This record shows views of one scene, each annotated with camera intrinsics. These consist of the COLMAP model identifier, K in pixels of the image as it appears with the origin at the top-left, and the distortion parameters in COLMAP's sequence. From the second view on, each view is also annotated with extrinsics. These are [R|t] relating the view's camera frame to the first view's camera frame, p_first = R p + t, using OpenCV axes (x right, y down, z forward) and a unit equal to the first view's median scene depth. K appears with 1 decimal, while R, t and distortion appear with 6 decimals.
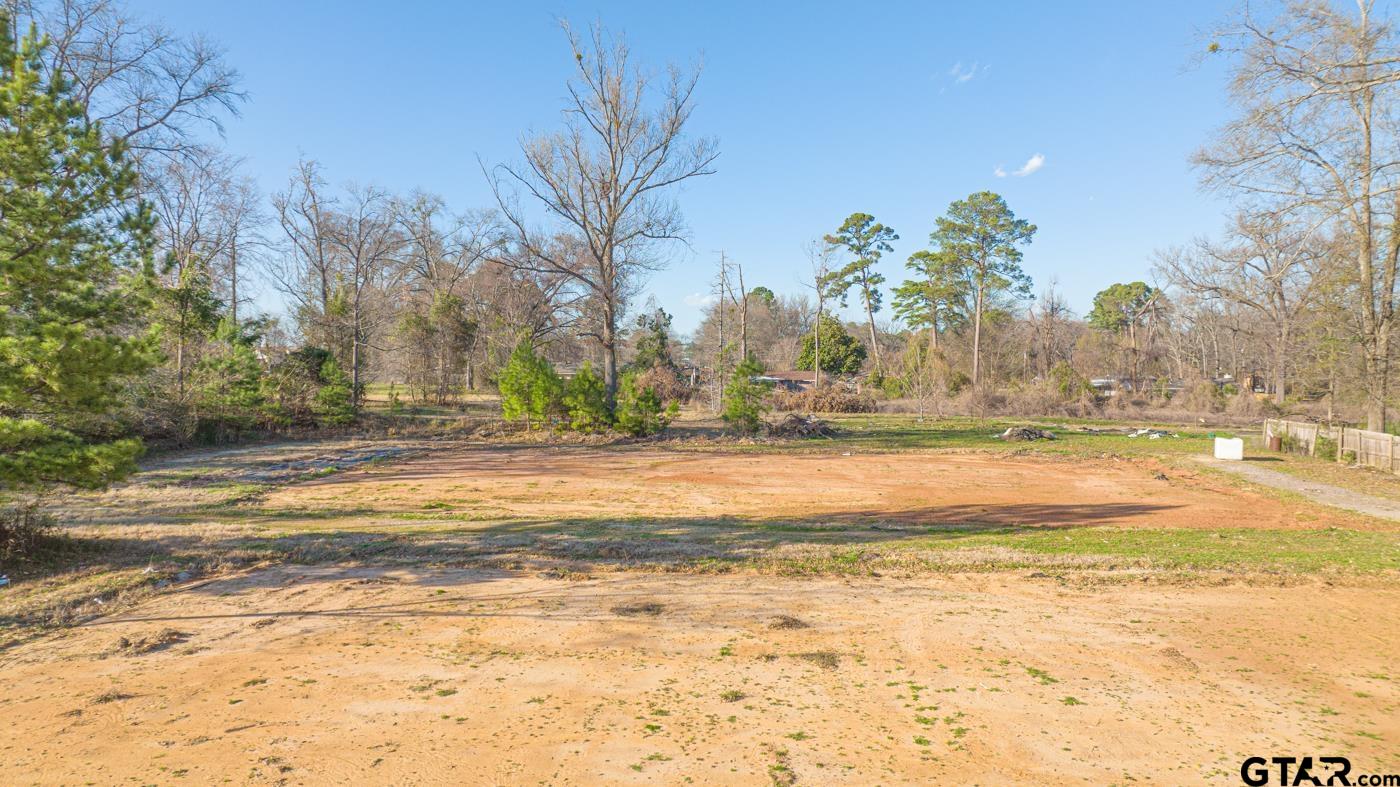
lens RADIAL K [[984.4, 0, 704.3], [0, 984.4, 395.0], [0, 0, 1]] dist [-0.025585, 0.012307]
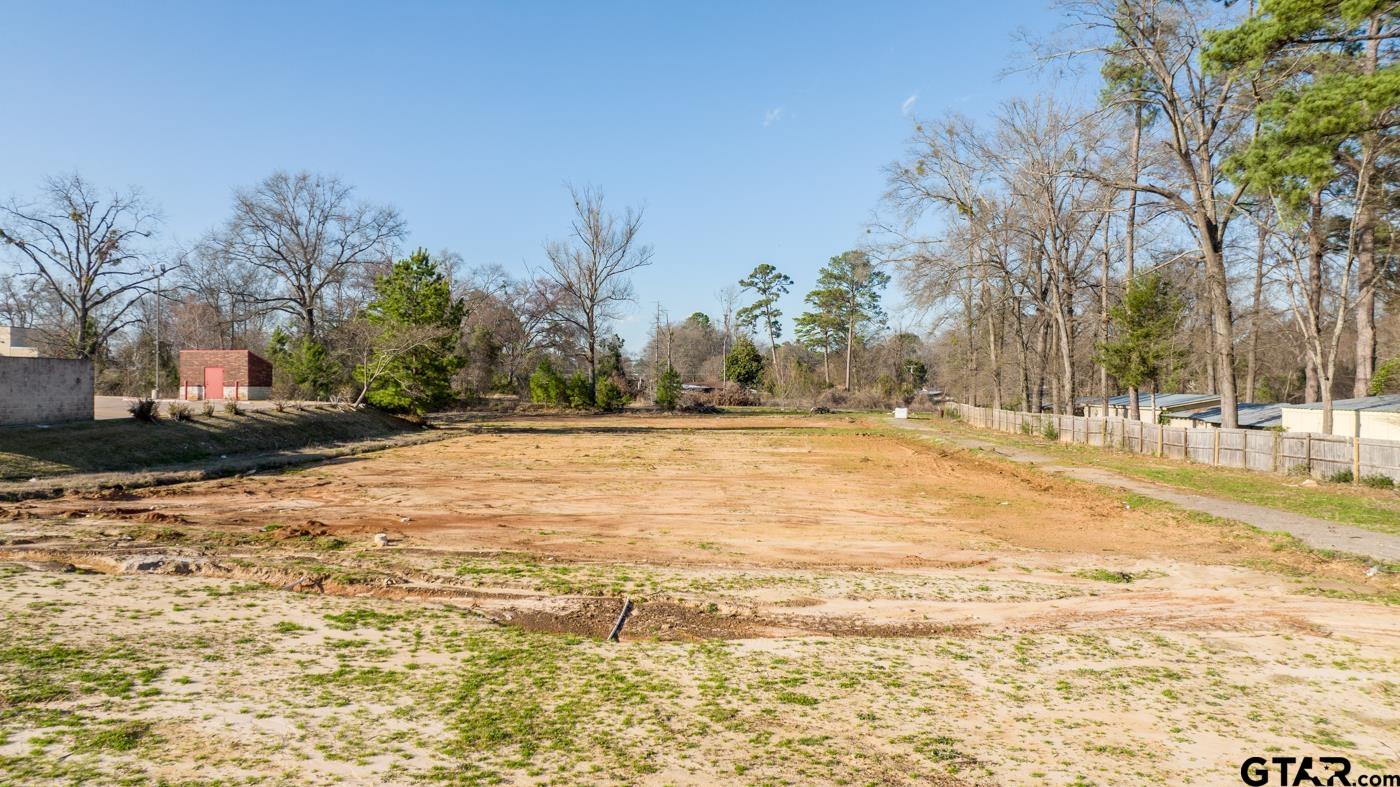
lens RADIAL K [[984.4, 0, 702.6], [0, 984.4, 386.1], [0, 0, 1]] dist [-0.025585, 0.012307]
pose [[0.998759, 0.003943, 0.049641, 0.007133], [-0.002677, 0.999670, -0.025556, 0.017849], [-0.049725, 0.025391, 0.998440, -0.354902]]
